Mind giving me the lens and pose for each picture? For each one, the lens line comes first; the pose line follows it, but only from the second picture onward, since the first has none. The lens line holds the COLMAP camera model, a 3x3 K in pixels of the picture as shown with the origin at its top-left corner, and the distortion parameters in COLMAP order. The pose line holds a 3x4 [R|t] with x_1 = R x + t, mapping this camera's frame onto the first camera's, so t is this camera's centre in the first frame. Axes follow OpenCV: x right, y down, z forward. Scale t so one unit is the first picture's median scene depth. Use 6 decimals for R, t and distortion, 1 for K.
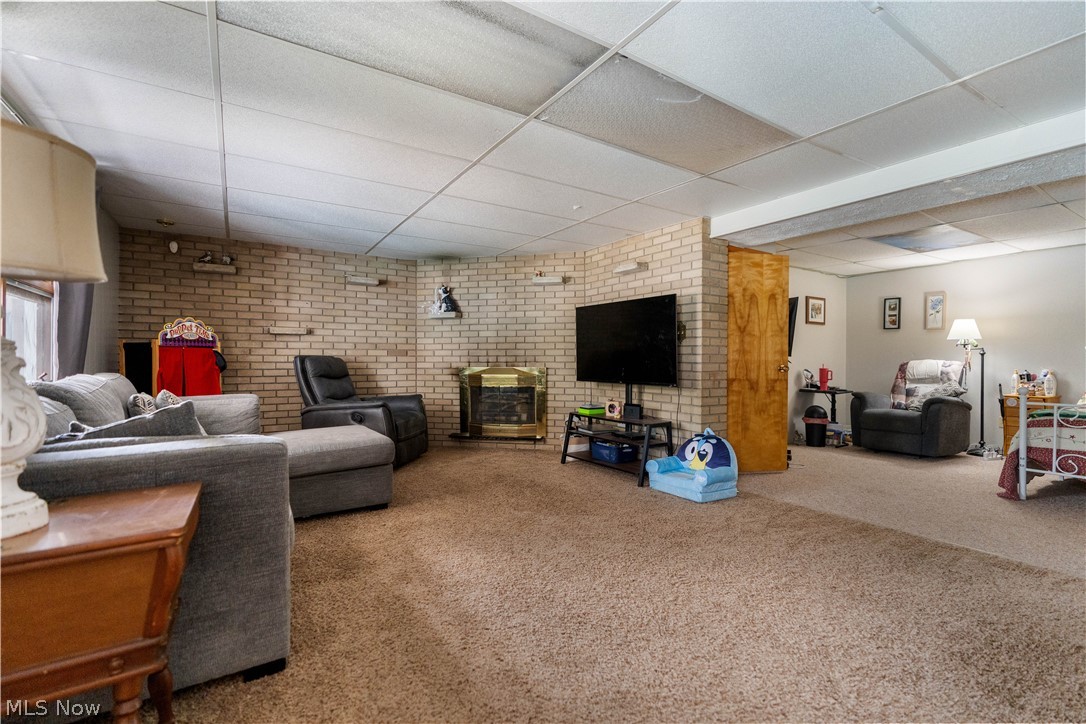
lens RADIAL K [[489.0, 0, 543.4], [0, 489.0, 360.0], [0, 0, 1]] dist [-0.005461, 0.000490]
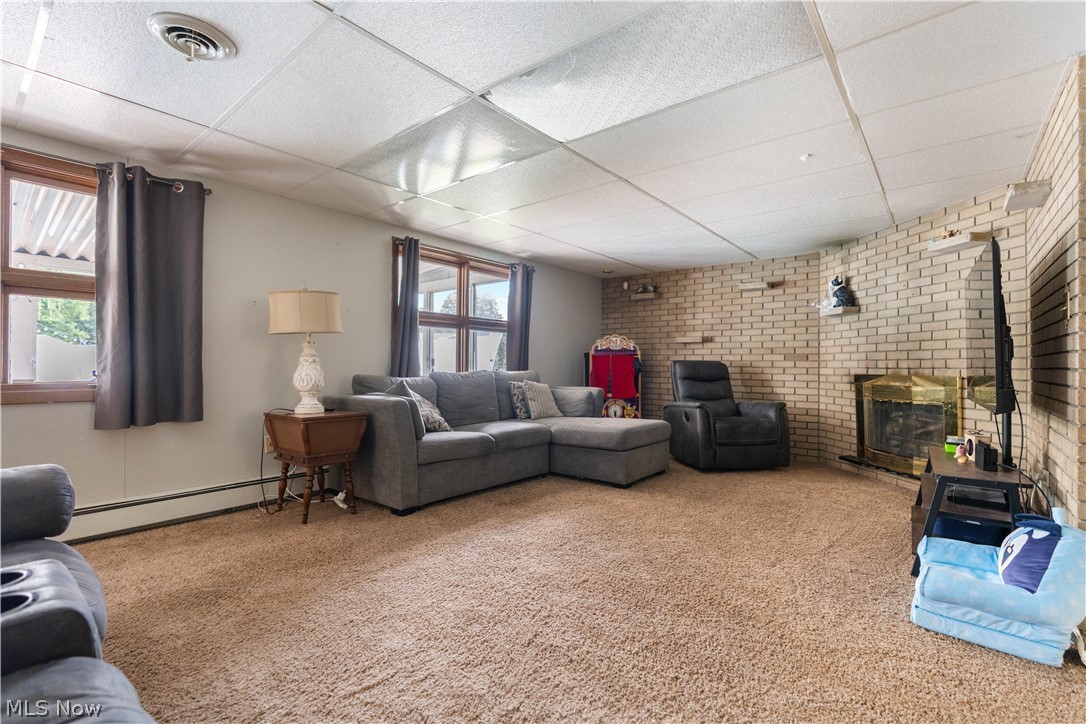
lens RADIAL K [[489.0, 0, 541.4], [0, 489.0, 360.1], [0, 0, 1]] dist [-0.005461, 0.000490]
pose [[0.300619, -0.008059, -0.953710, 0.474126], [-0.008059, 0.999907, -0.010990, 0.005034], [0.953710, 0.010989, 0.300526, 0.289357]]
